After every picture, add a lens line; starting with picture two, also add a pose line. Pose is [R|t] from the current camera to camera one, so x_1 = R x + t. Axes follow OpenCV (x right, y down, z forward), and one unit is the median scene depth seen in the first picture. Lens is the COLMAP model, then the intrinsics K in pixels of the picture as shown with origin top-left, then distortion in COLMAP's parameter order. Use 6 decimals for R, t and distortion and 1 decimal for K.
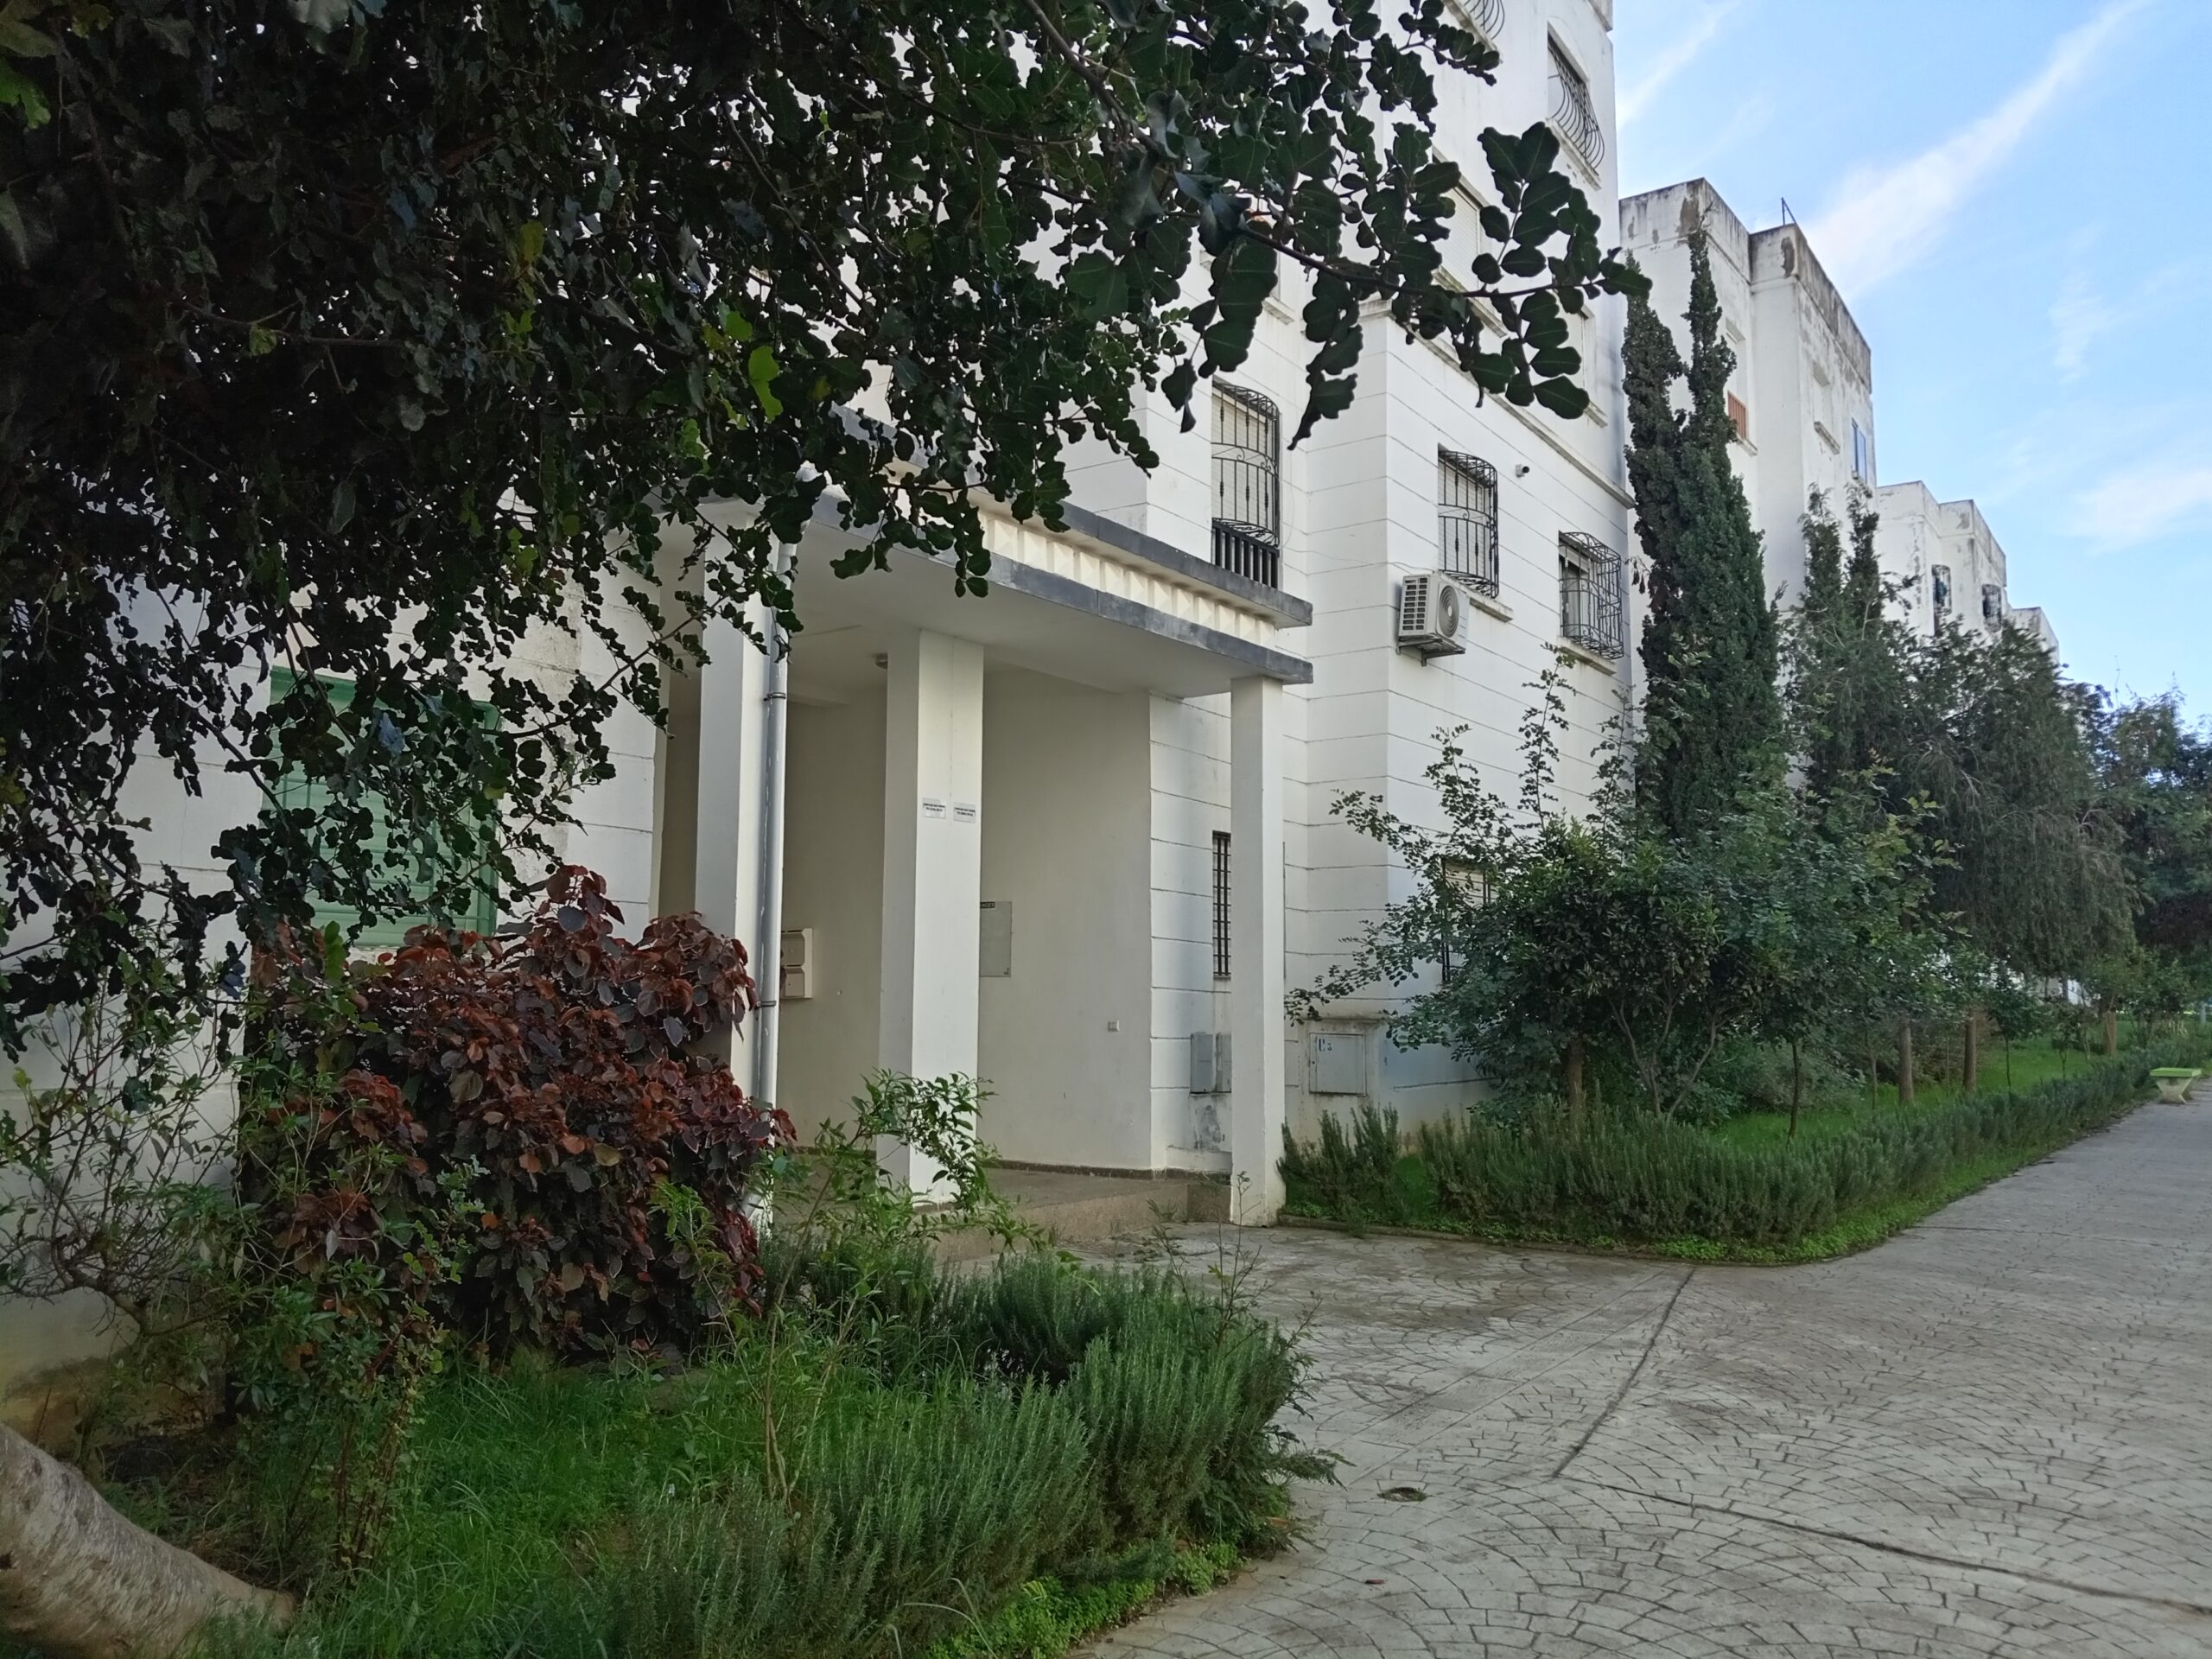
lens RADIAL K [[1664.7, 0, 1120.1], [0, 1664.7, 831.9], [0, 0, 1]] dist [0.094396, -0.136902]
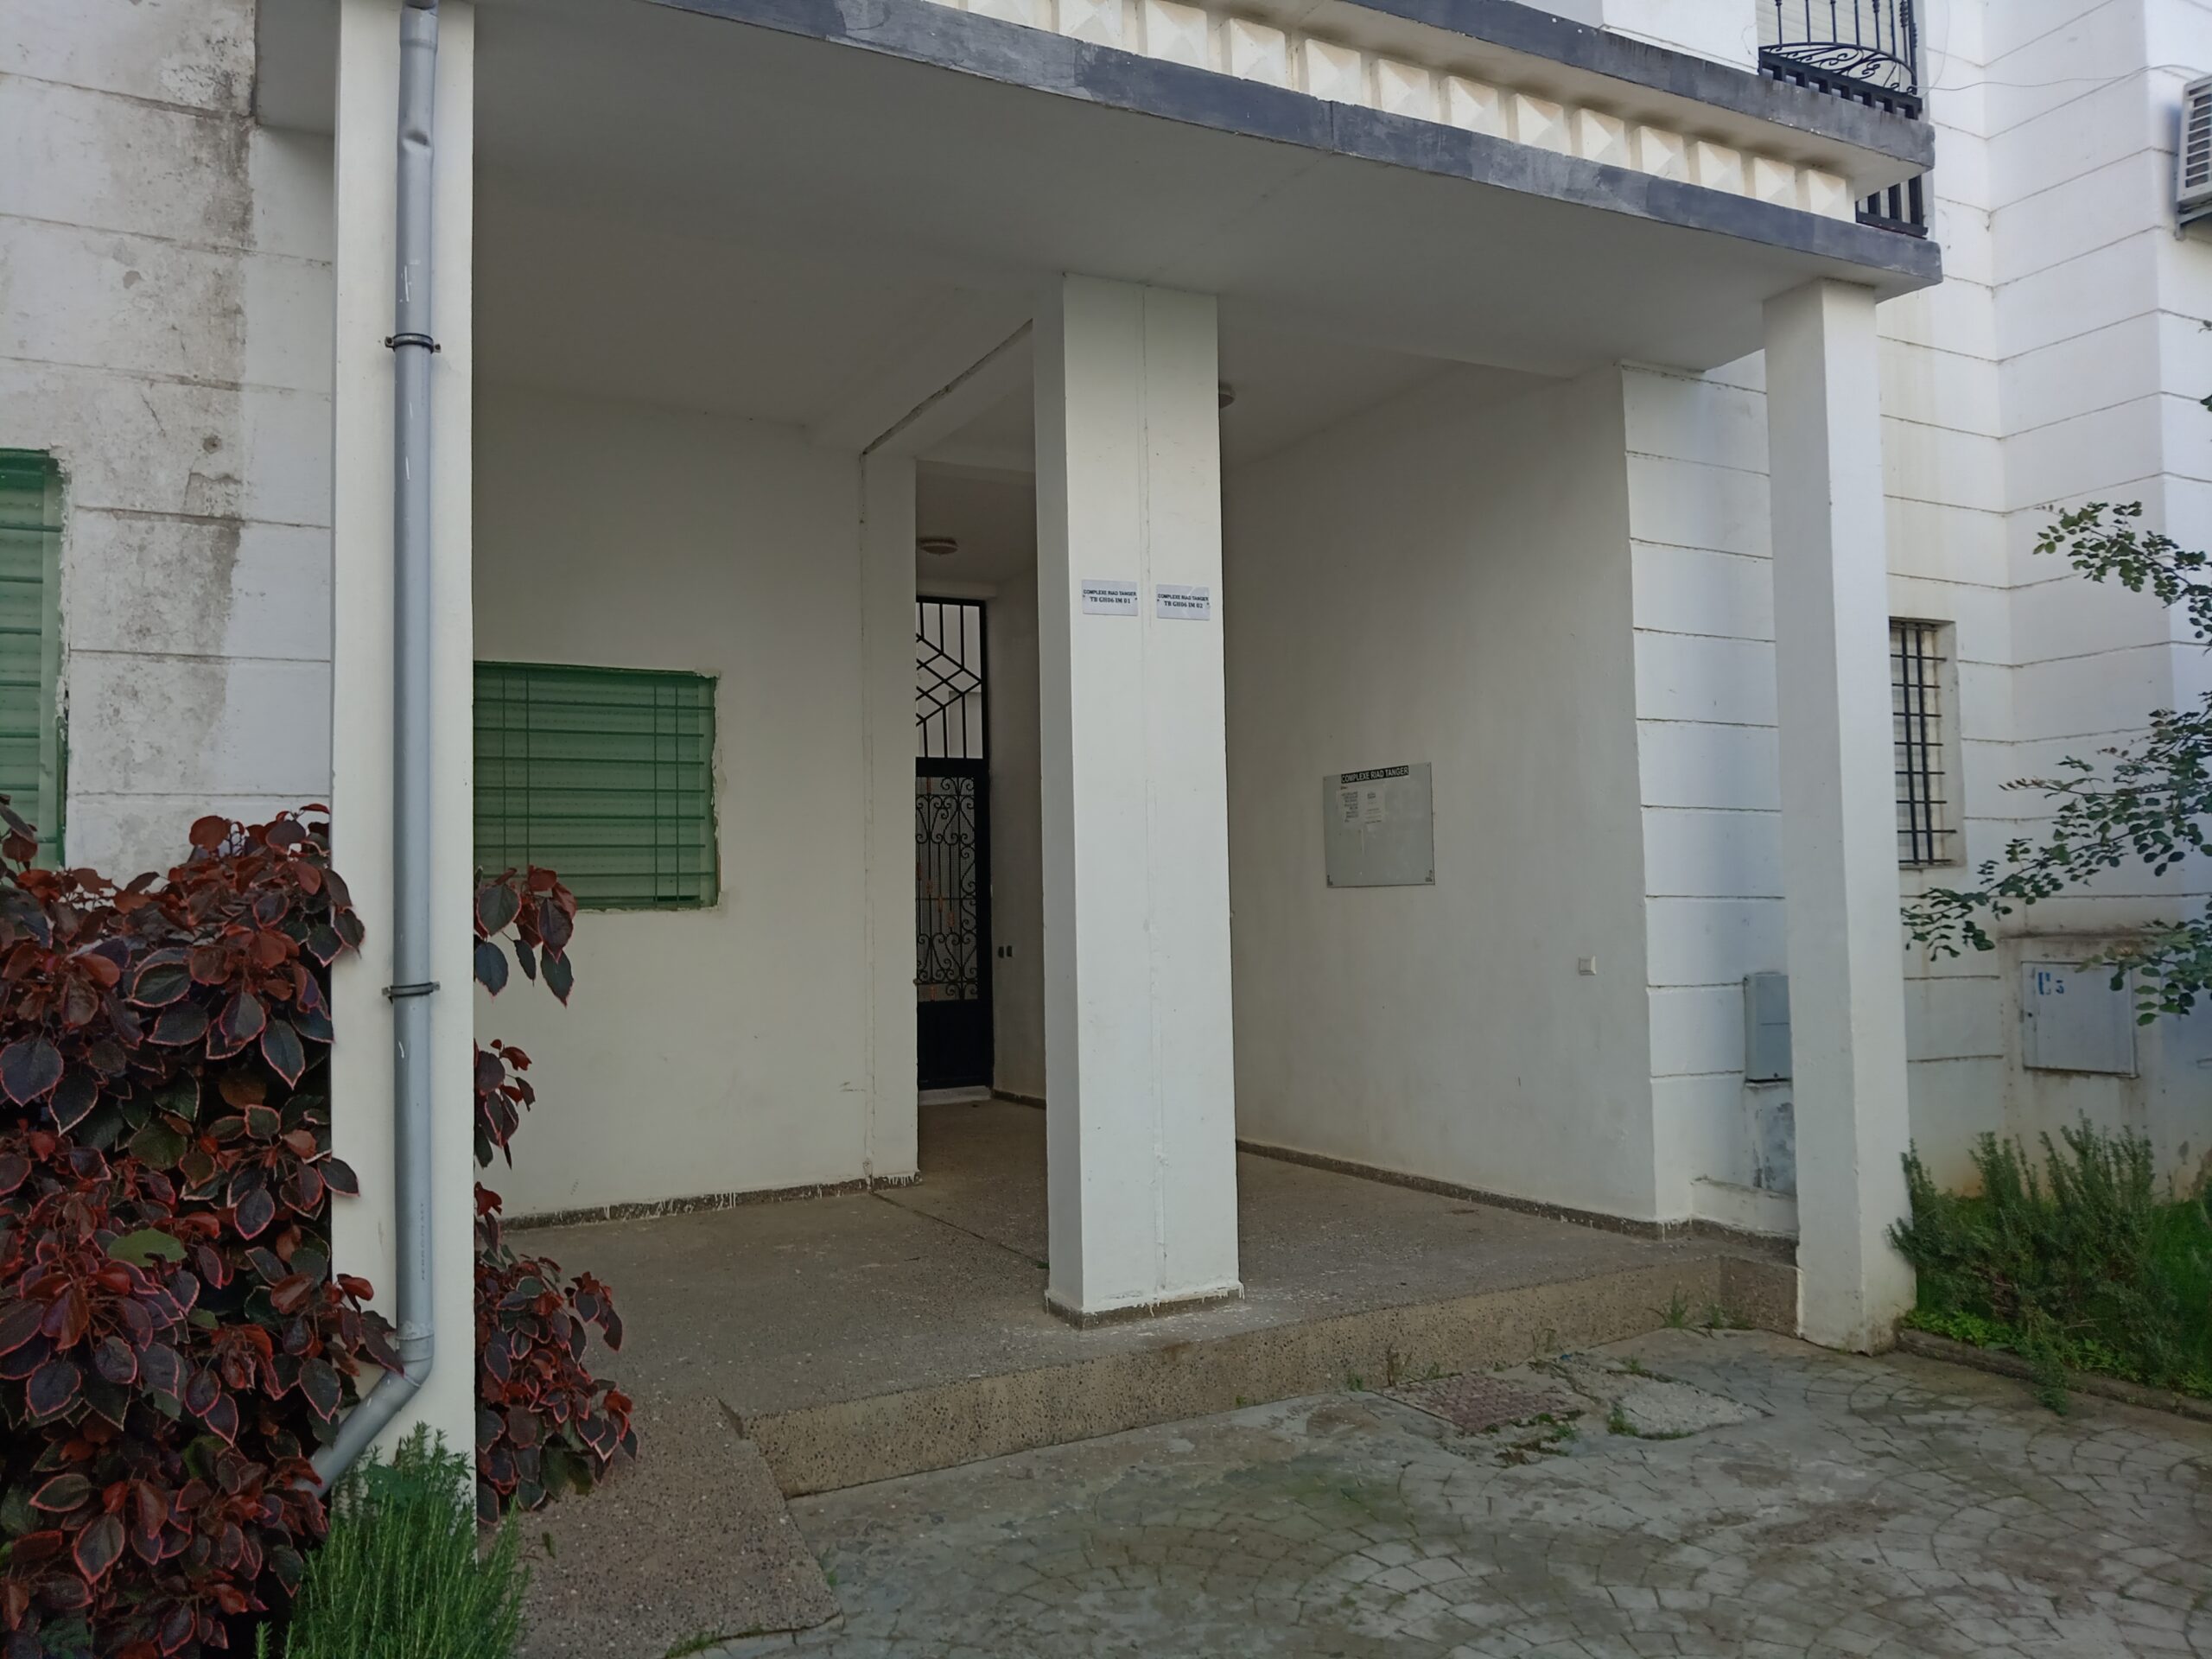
lens RADIAL K [[1650.8, 0, 1103.1], [0, 1650.8, 865.2], [0, 0, 1]] dist [0.045120, -0.075561]
pose [[0.881650, -0.046791, -0.469578, 0.120181], [0.082797, 0.994974, 0.056311, 0.036951], [0.464584, -0.088527, 0.881093, 0.431247]]
